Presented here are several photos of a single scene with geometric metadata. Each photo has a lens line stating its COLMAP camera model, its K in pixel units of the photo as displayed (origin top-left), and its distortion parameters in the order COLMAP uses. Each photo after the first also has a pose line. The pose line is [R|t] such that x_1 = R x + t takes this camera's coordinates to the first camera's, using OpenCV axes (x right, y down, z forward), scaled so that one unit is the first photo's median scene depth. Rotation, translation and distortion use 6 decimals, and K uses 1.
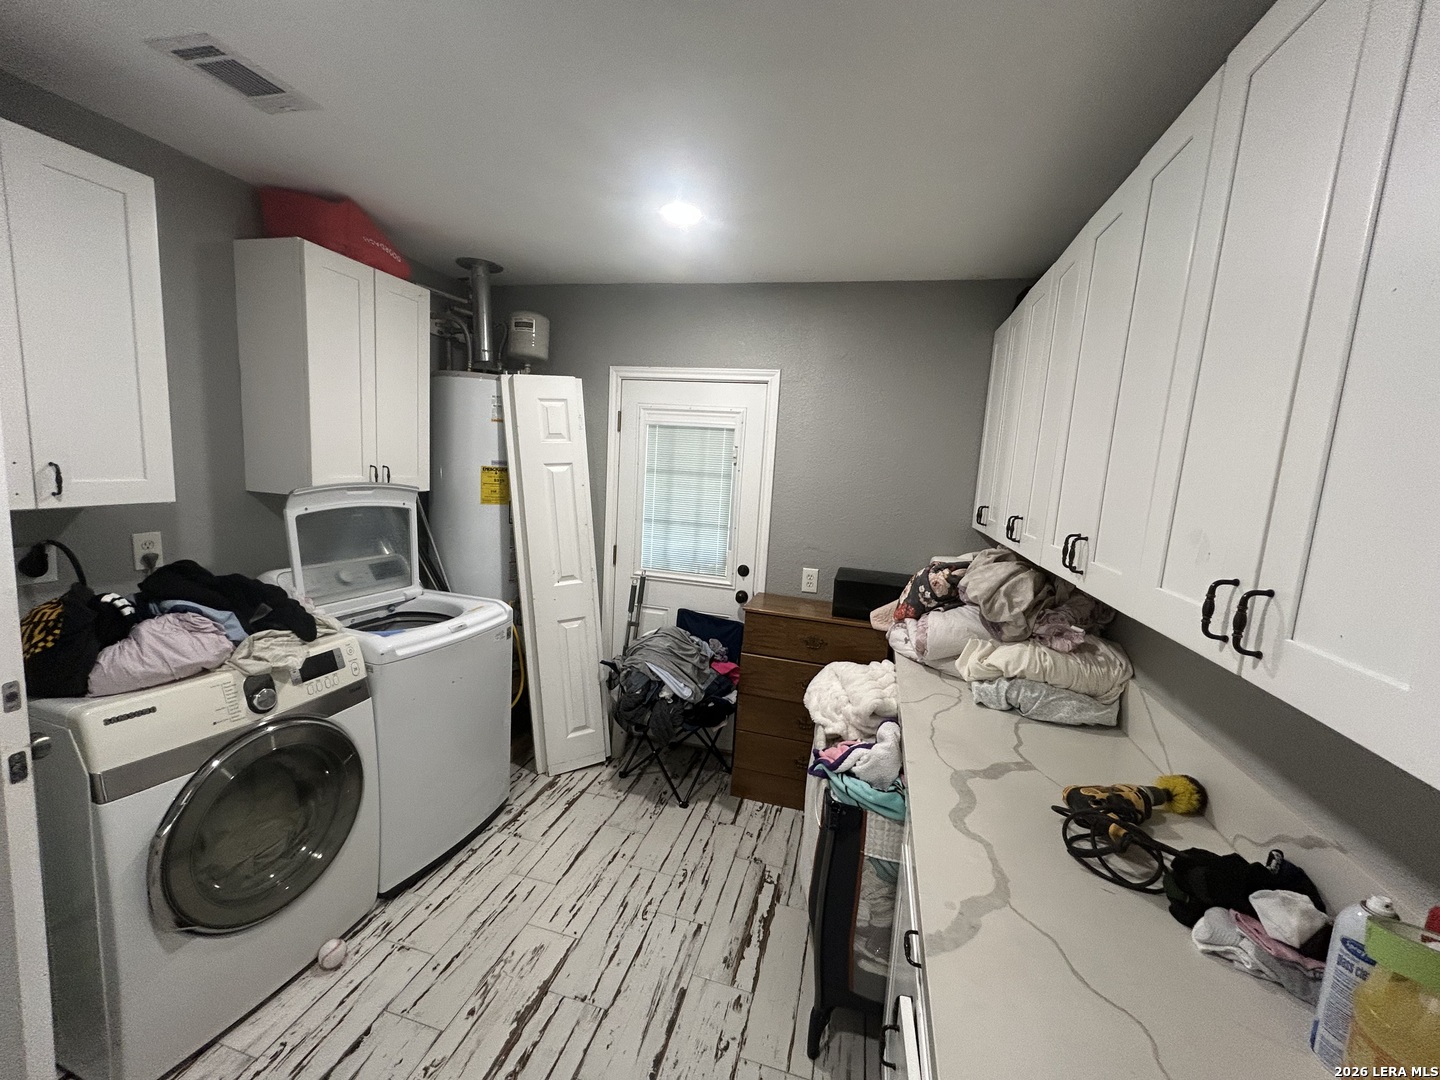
lens RADIAL K [[582.2, 0, 720.0], [0, 582.2, 540.0], [0, 0, 1]] dist [0.001168, 0.000983]
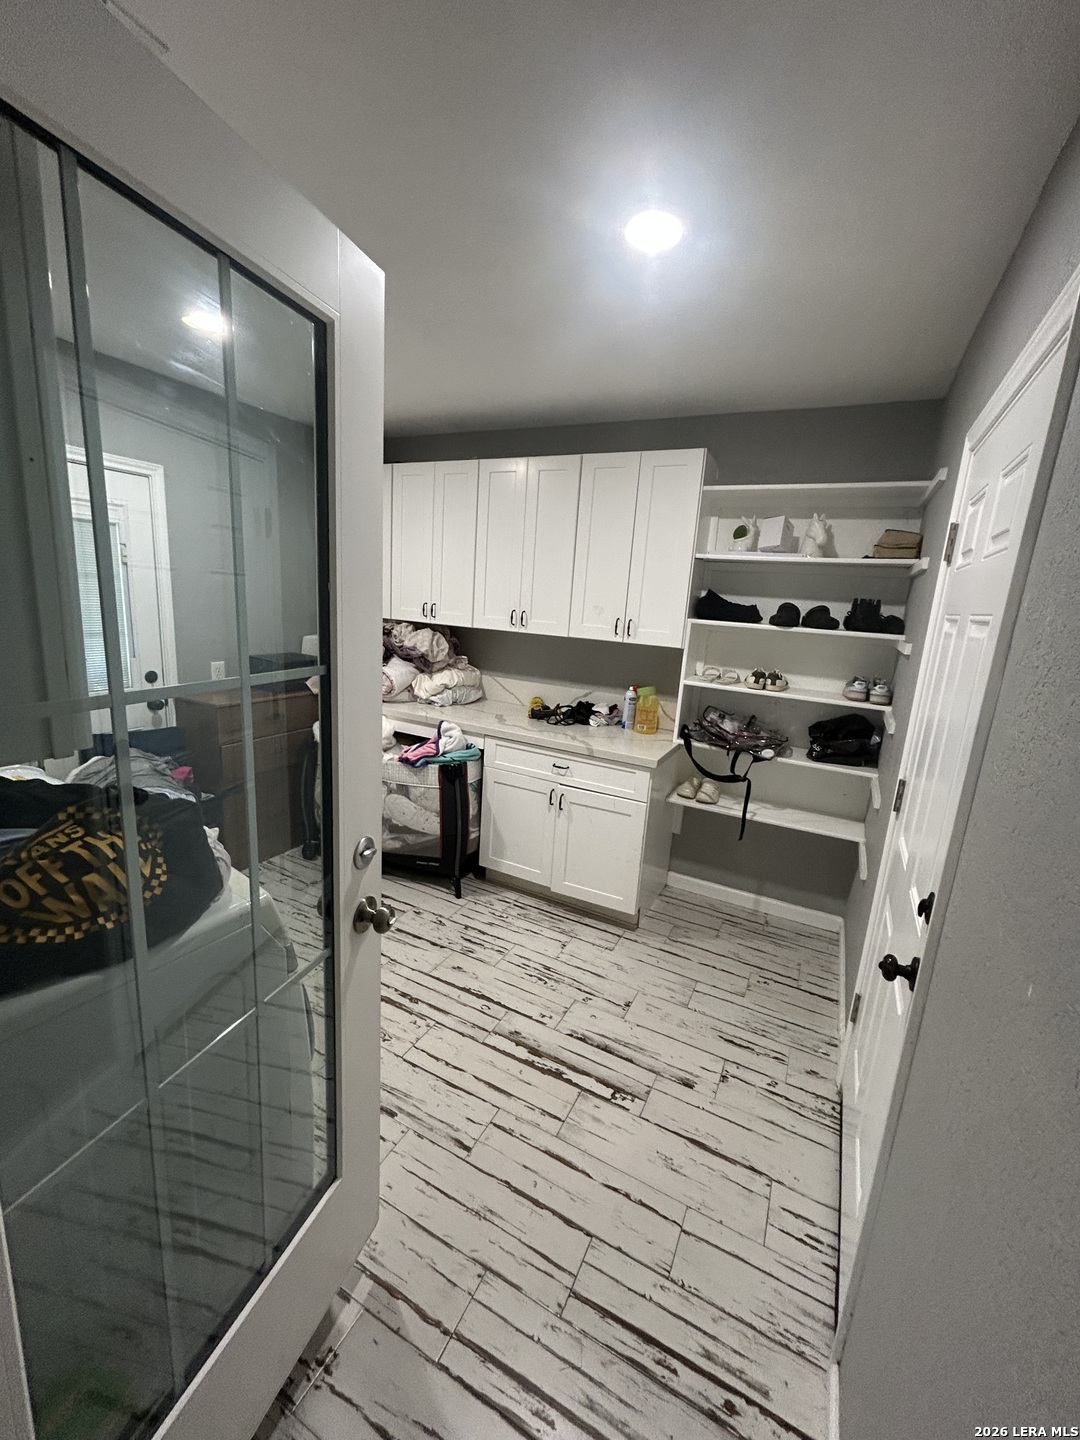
lens RADIAL K [[582.2, 0, 540.0], [0, 582.2, 720.0], [0, 0, 1]] dist [0.001168, 0.000983]
pose [[0.219506, -0.254415, 0.941854, -1.310938], [0.077158, 0.966903, 0.243199, -0.110824], [-0.972555, 0.019288, 0.231872, 0.266177]]
